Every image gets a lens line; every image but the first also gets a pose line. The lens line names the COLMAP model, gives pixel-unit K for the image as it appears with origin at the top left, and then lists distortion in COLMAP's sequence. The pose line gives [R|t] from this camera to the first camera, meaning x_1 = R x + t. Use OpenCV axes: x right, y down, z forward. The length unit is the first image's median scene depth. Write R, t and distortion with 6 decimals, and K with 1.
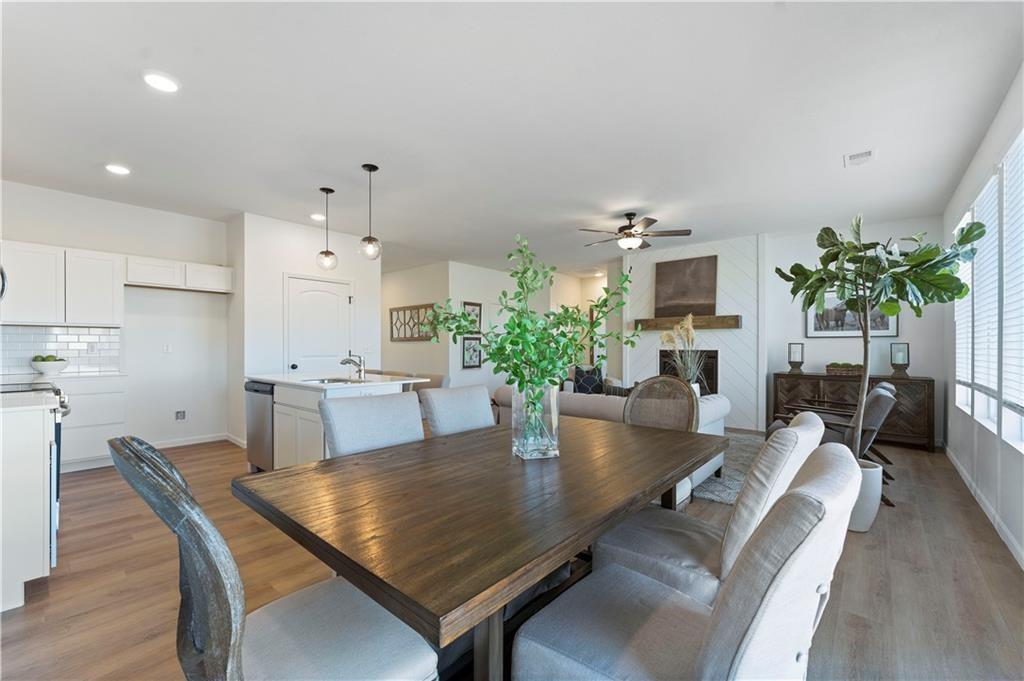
lens RADIAL K [[419.2, 0, 514.7], [0, 419.2, 346.8], [0, 0, 1]] dist [0.000100, 0.000091]
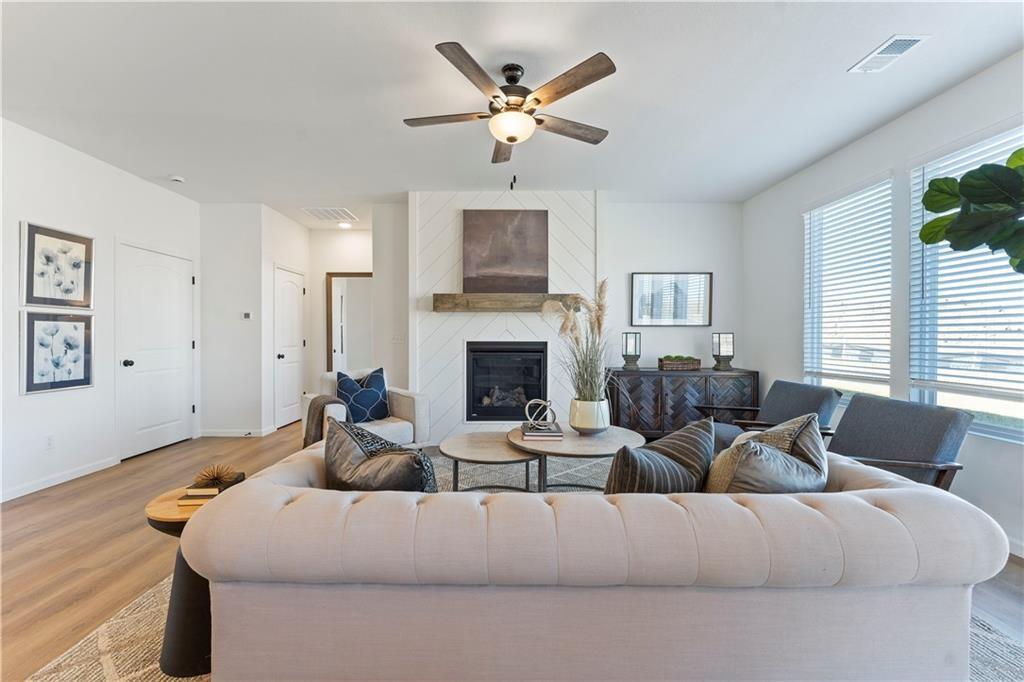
lens RADIAL K [[419.7, 0, 505.3], [0, 419.7, 341.9], [0, 0, 1]] dist [0.001110, -0.000045]
pose [[0.762945, -0.007578, 0.646419, -0.041224], [-0.000435, 0.999925, 0.012235, 0.000003], [-0.646463, -0.009616, 0.762884, 0.471711]]
